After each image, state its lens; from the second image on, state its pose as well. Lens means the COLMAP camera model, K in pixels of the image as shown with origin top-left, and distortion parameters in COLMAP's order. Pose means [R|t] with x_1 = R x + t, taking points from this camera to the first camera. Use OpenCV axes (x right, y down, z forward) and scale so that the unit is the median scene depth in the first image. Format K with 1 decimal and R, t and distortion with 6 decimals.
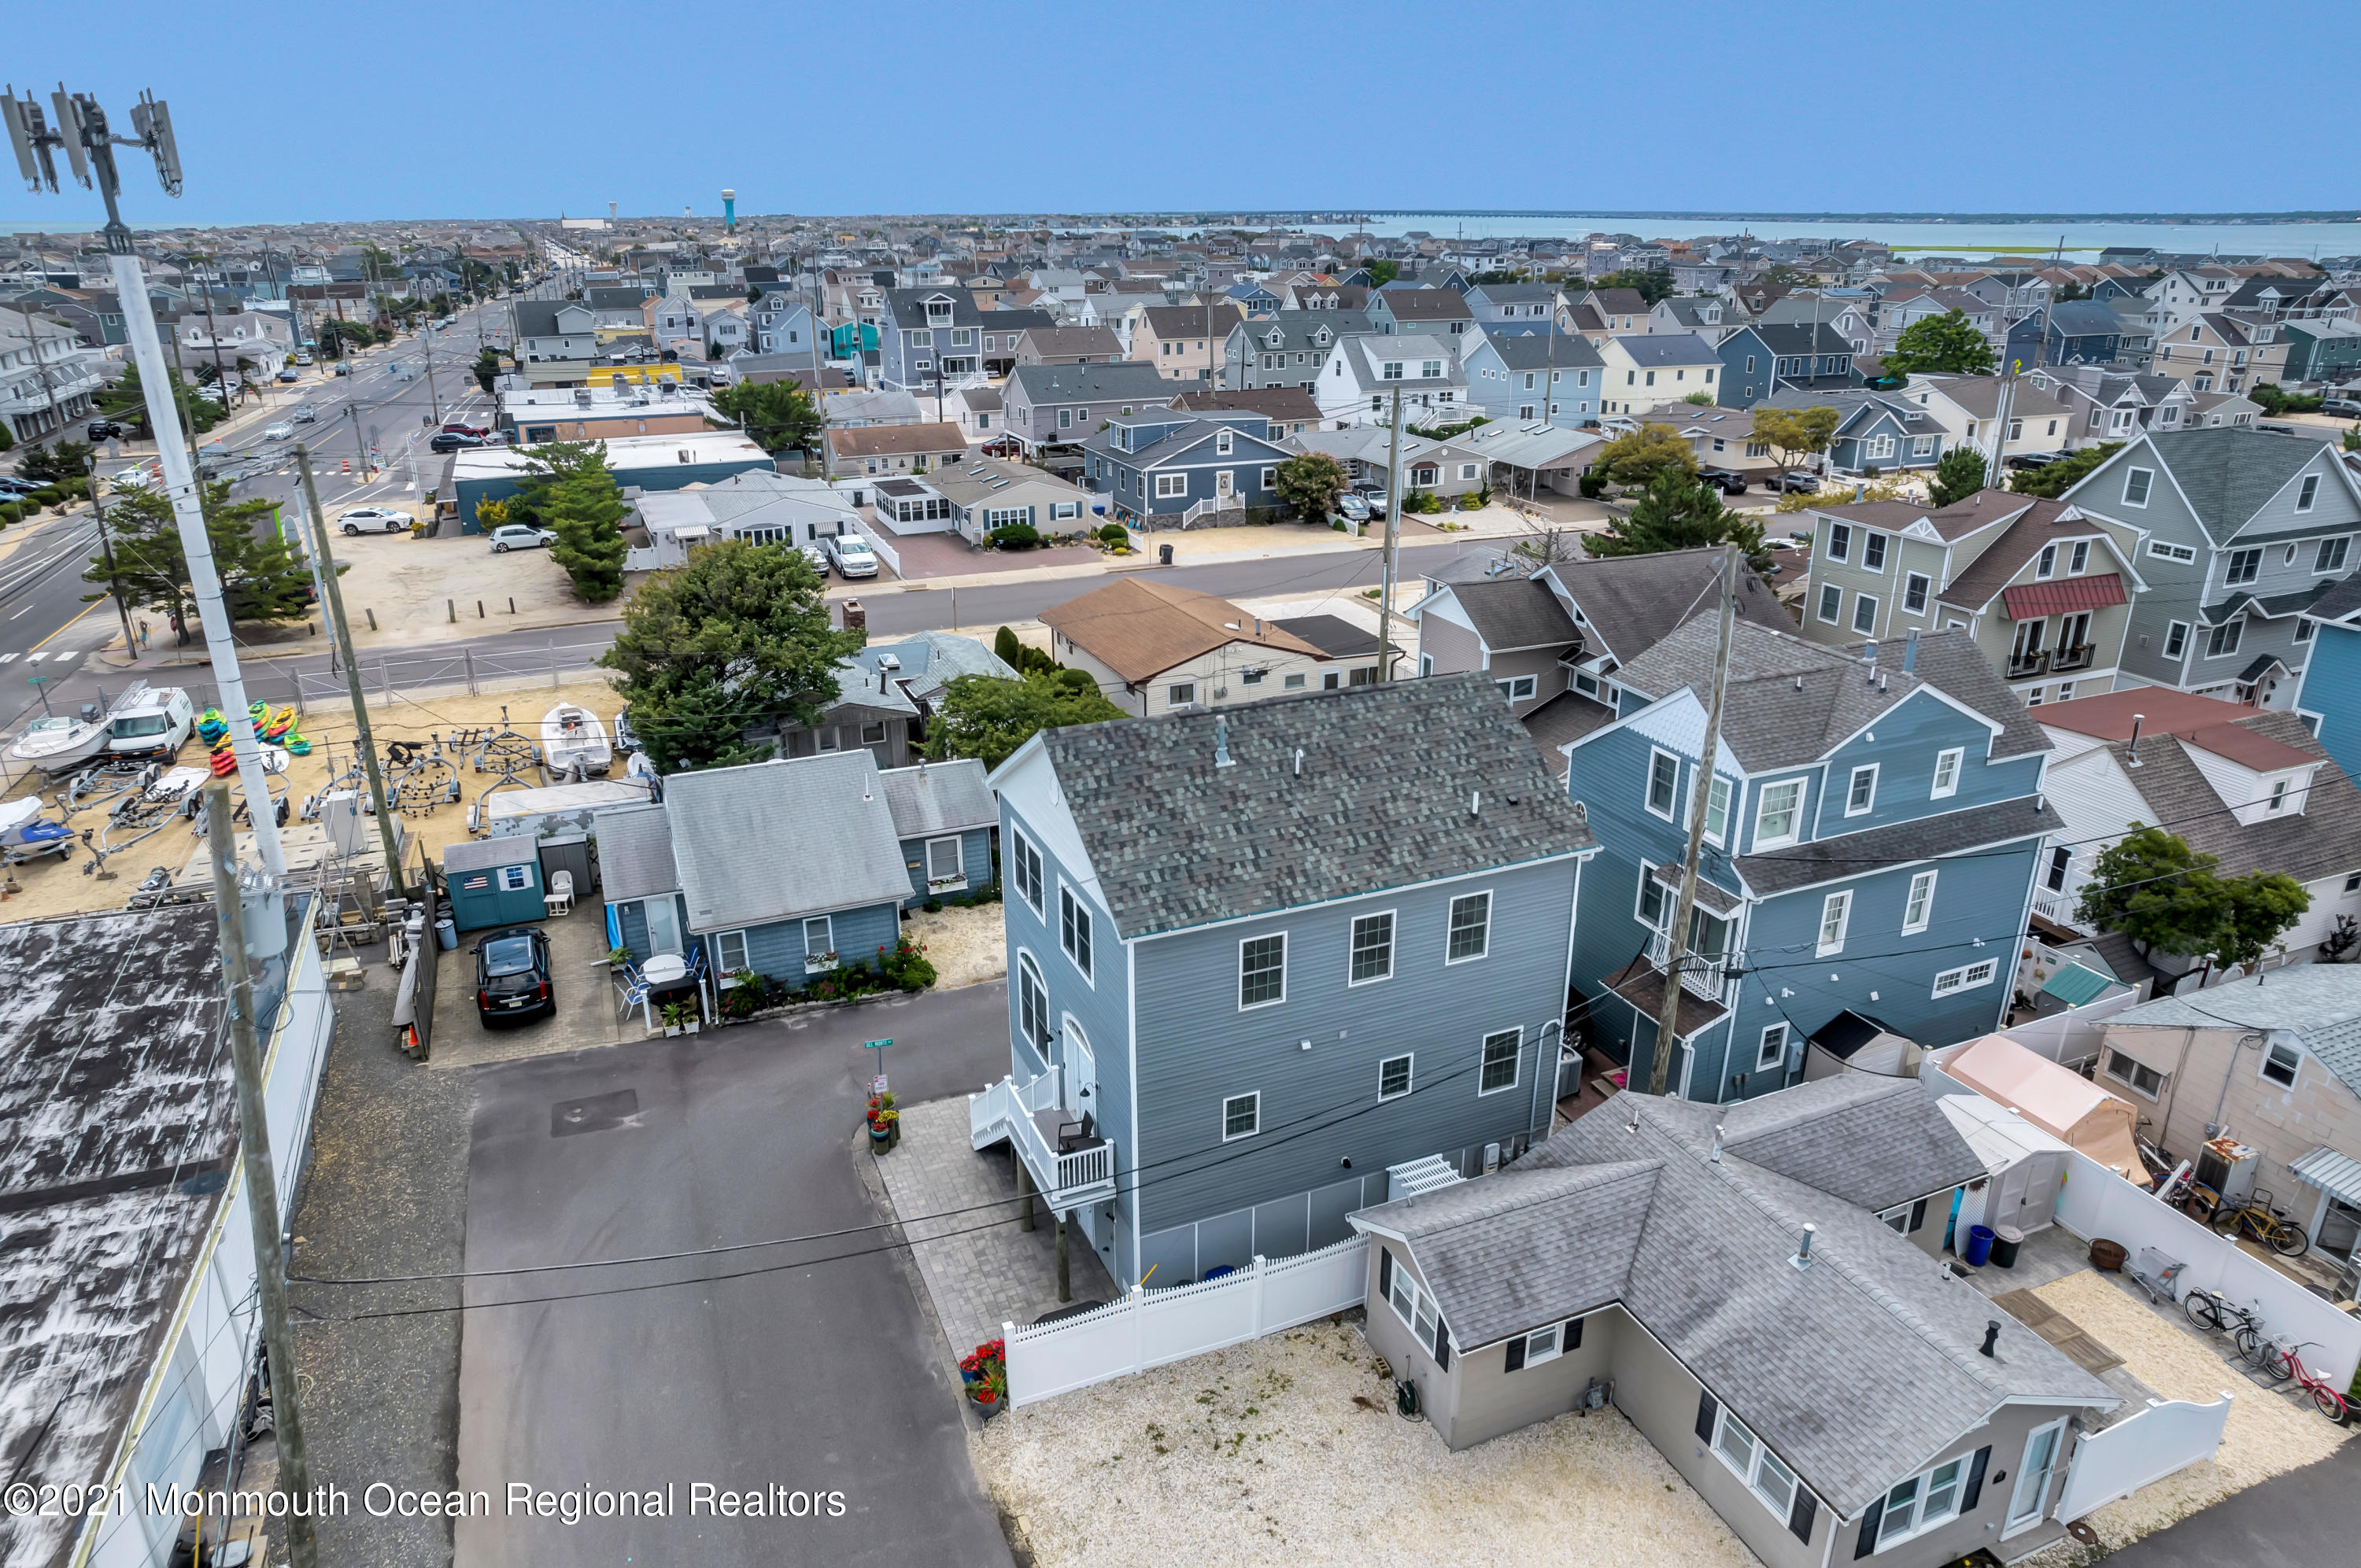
lens RADIAL K [[1513.6, 0, 1184.7], [0, 1513.6, 781.6], [0, 0, 1]] dist [-0.070474, 0.056926]
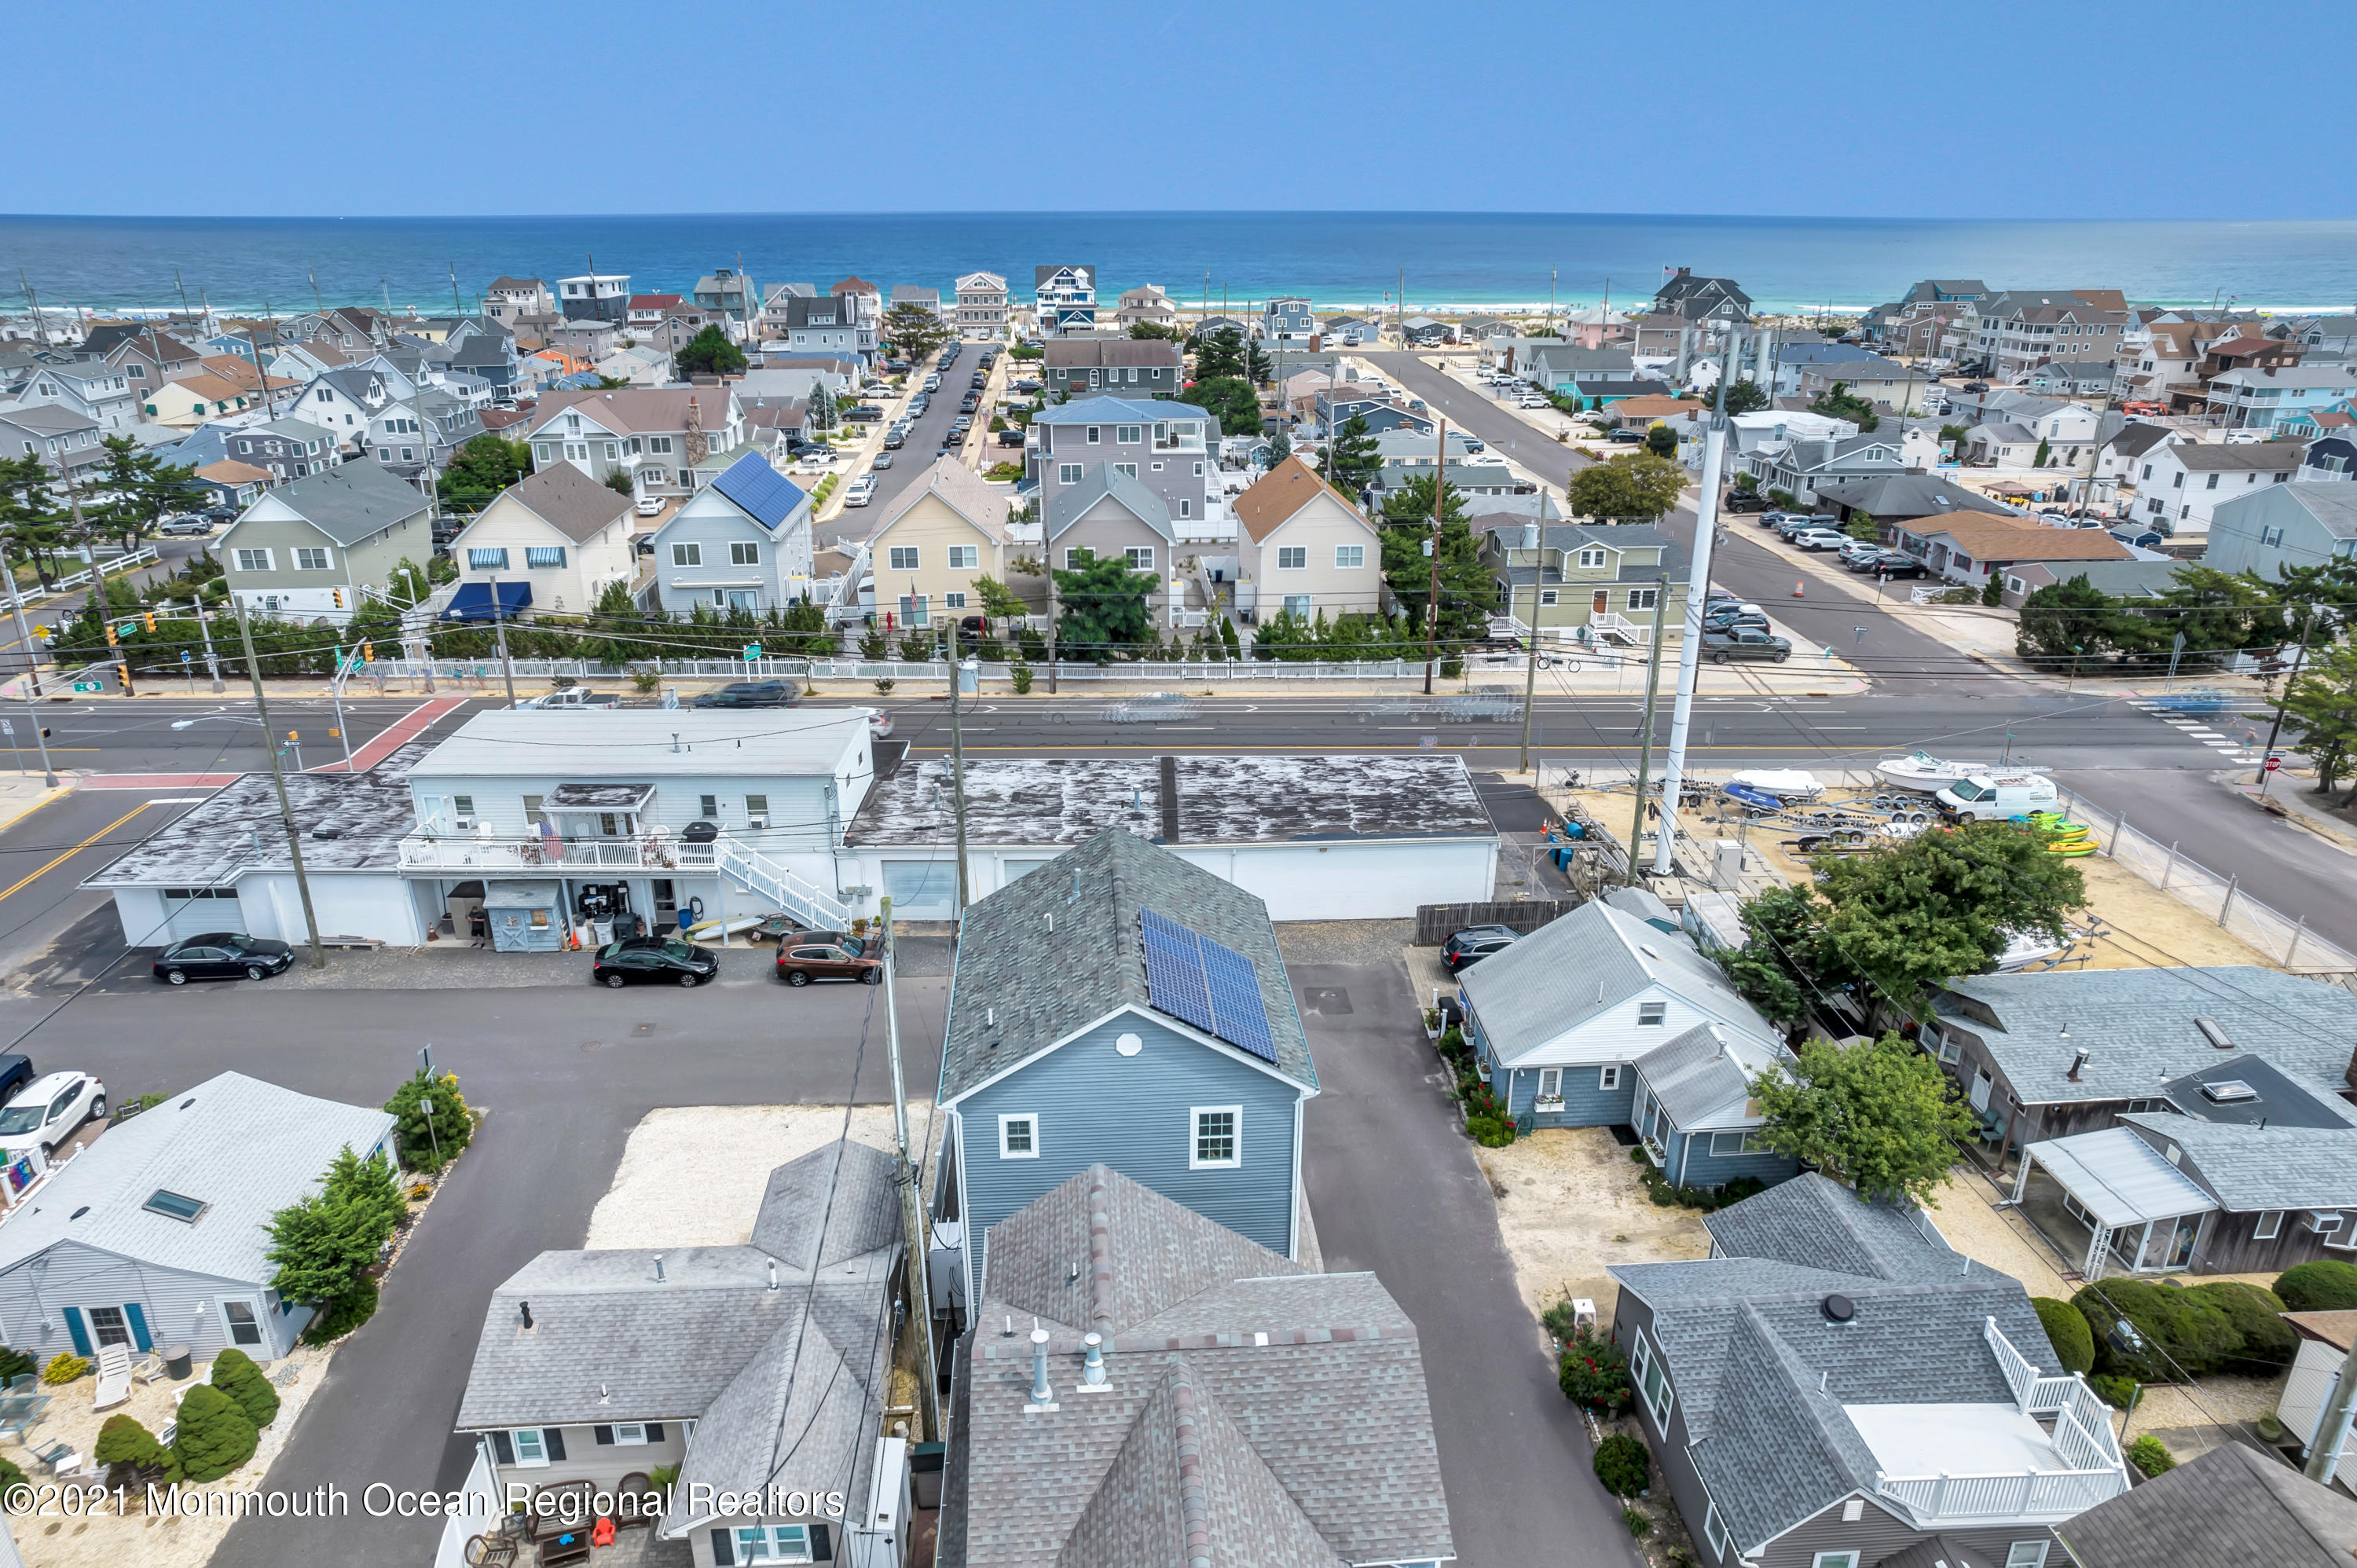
lens RADIAL K [[1511.2, 0, 1182.6], [0, 1511.2, 781.6], [0, 0, 1]] dist [-0.070474, 0.056926]
pose [[-0.328220, 0.338264, -0.881958, 0.978474], [-0.335228, 0.831195, 0.443550, -0.624055], [0.883116, 0.441239, -0.159419, 1.068676]]
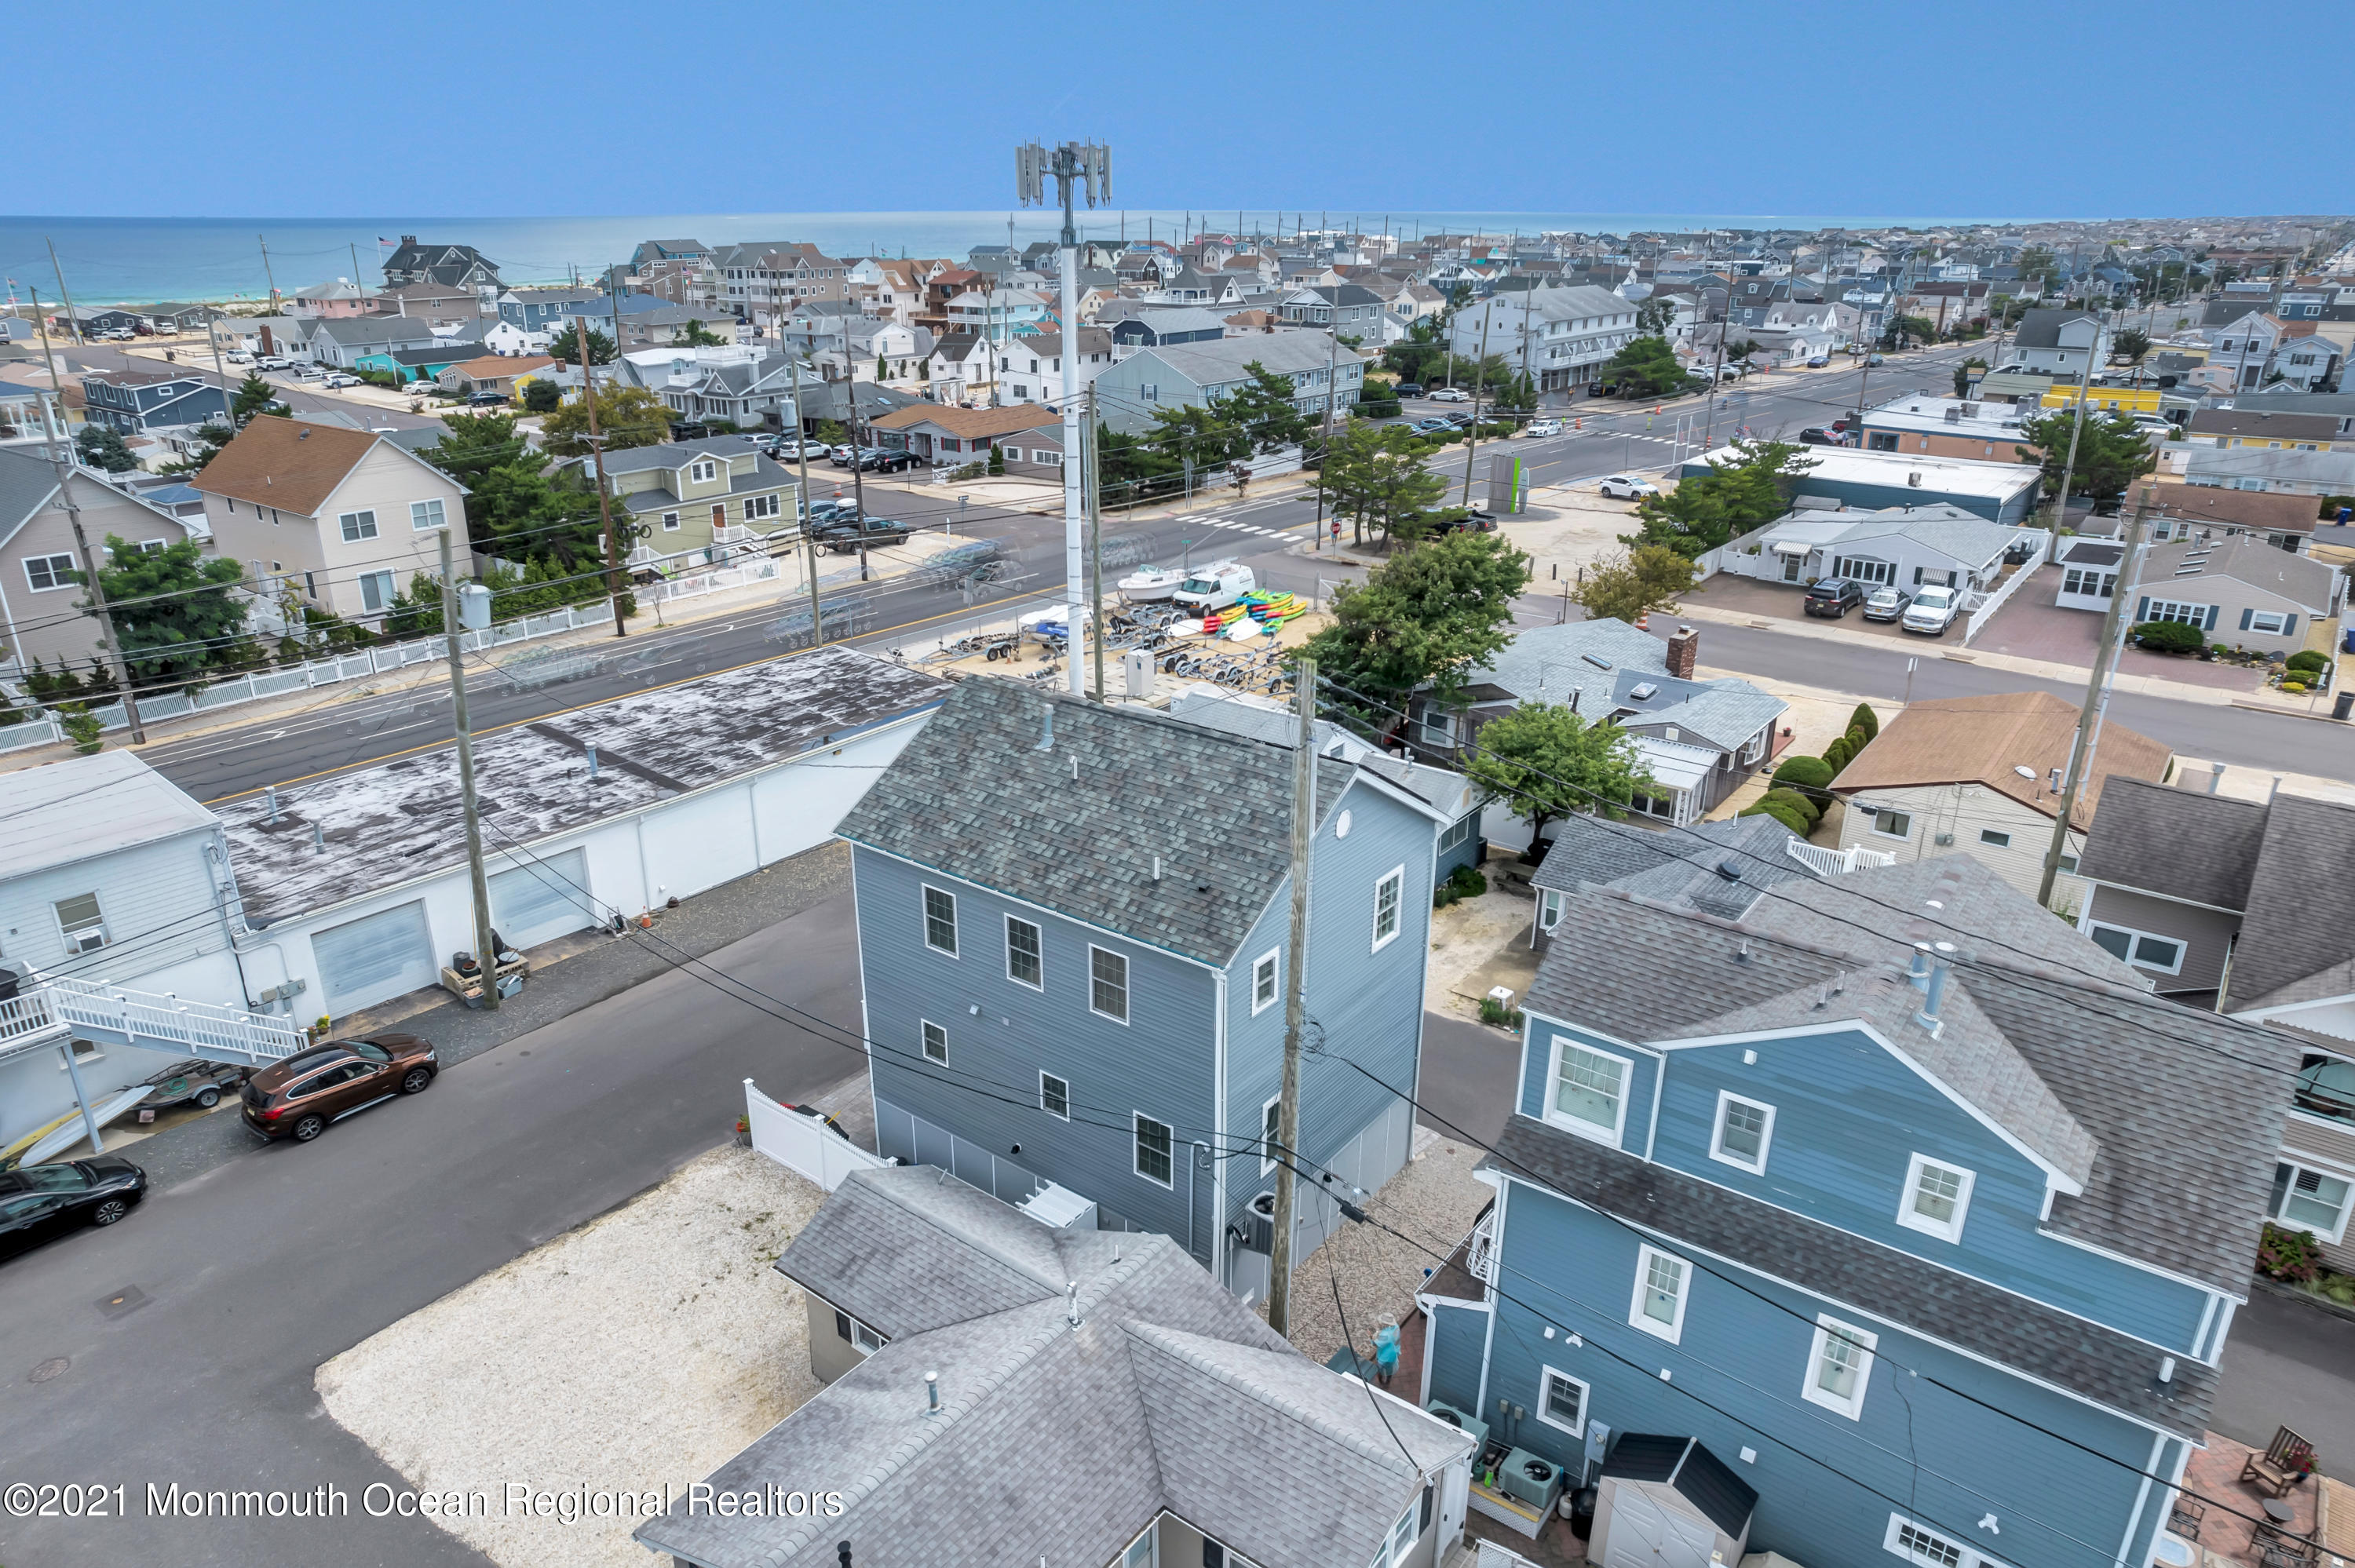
lens RADIAL K [[1509.8, 0, 1181.6], [0, 1509.8, 781.6], [0, 0, 1]] dist [-0.070474, 0.056926]
pose [[0.493969, 0.311915, -0.811605, 0.816490], [-0.309466, 0.935384, 0.171135, -0.174815], [0.812542, 0.166629, 0.558578, 0.409722]]
